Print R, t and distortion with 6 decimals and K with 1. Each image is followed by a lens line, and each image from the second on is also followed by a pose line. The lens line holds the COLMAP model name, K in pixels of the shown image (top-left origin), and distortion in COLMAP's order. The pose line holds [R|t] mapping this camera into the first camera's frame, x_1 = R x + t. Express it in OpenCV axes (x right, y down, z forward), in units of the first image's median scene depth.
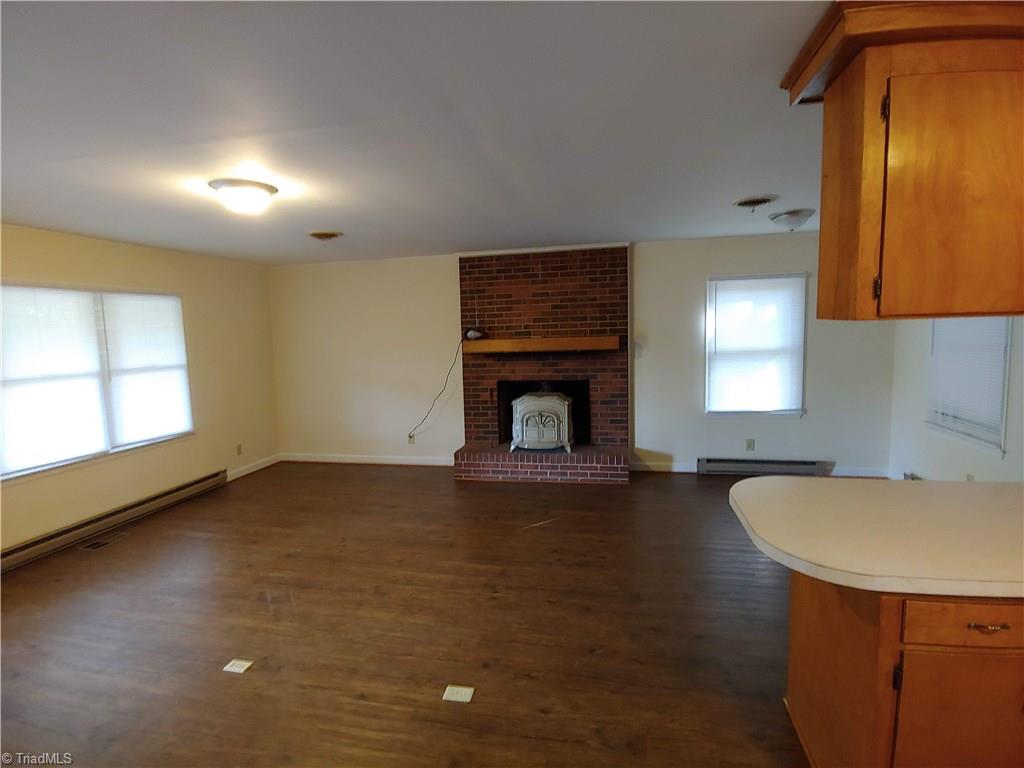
lens RADIAL K [[517.3, 0, 516.5], [0, 517.3, 381.3], [0, 0, 1]] dist [-0.001965, -0.009282]
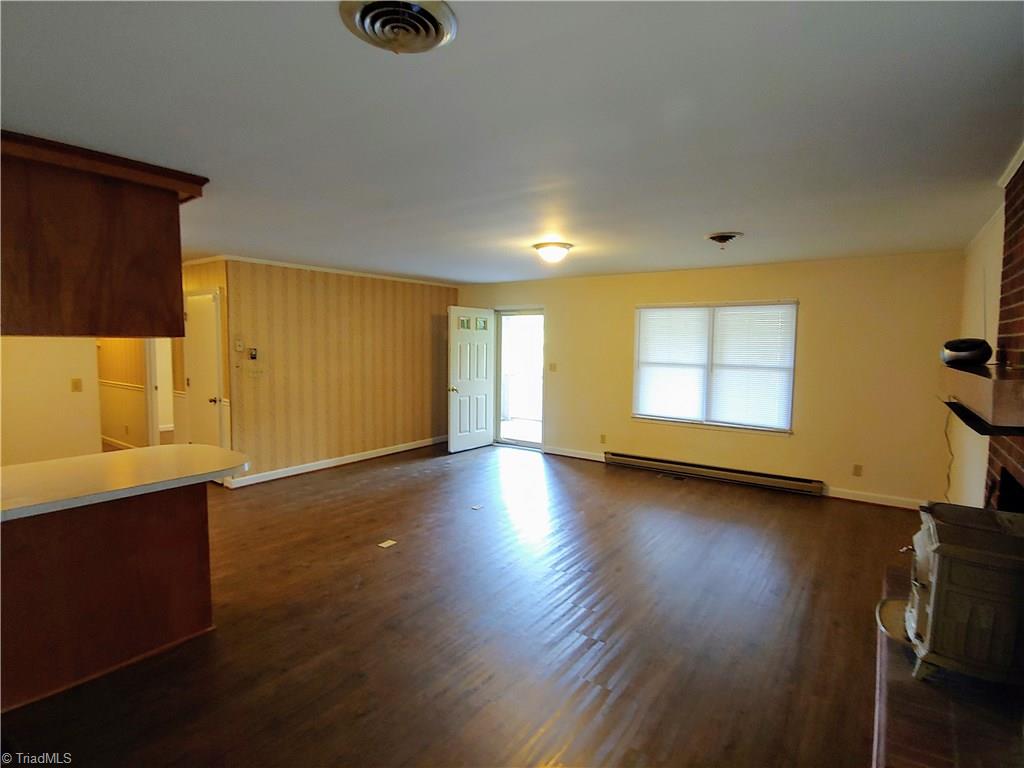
lens RADIAL K [[517.3, 0, 516.5], [0, 517.3, 381.3], [0, 0, 1]] dist [-0.001965, -0.009282]
pose [[-0.405944, 0.097567, -0.908675, 0.377923], [-0.091676, 0.984922, 0.146710, -0.073145], [0.909288, 0.142860, -0.390879, 0.599412]]
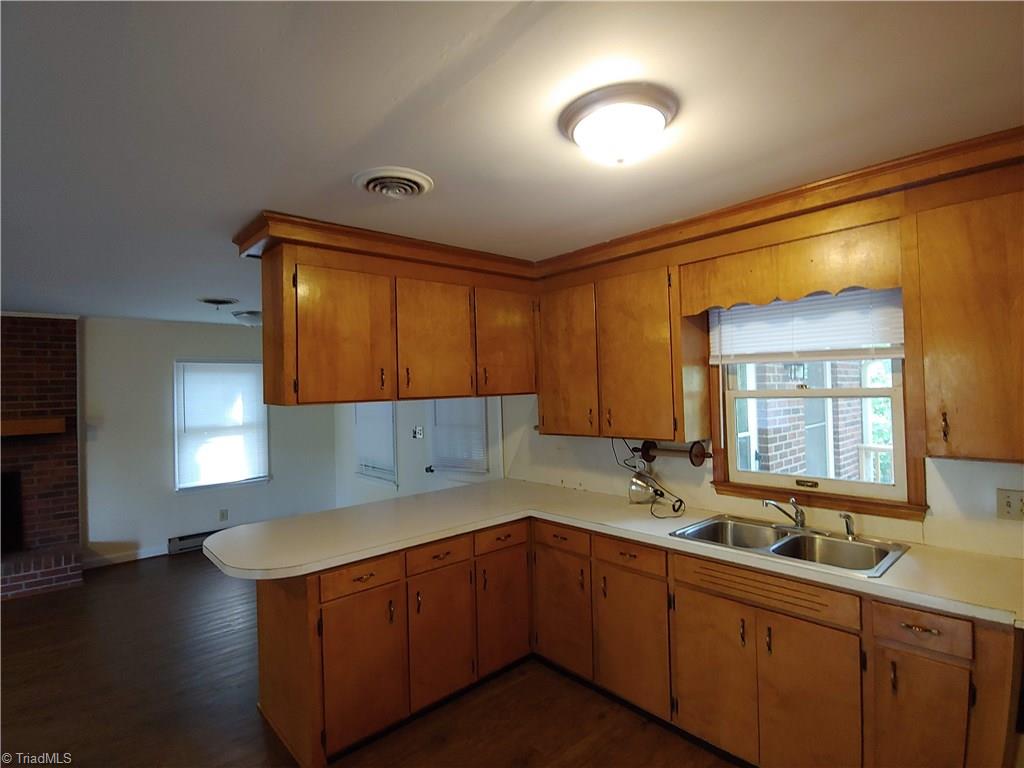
lens RADIAL K [[517.3, 0, 516.5], [0, 517.3, 381.3], [0, 0, 1]] dist [-0.001965, -0.009282]
pose [[0.589863, 0.023824, 0.807152, -0.074415], [0.091917, 0.991087, -0.096426, 0.008894], [-0.802255, 0.131069, 0.582416, -0.183132]]
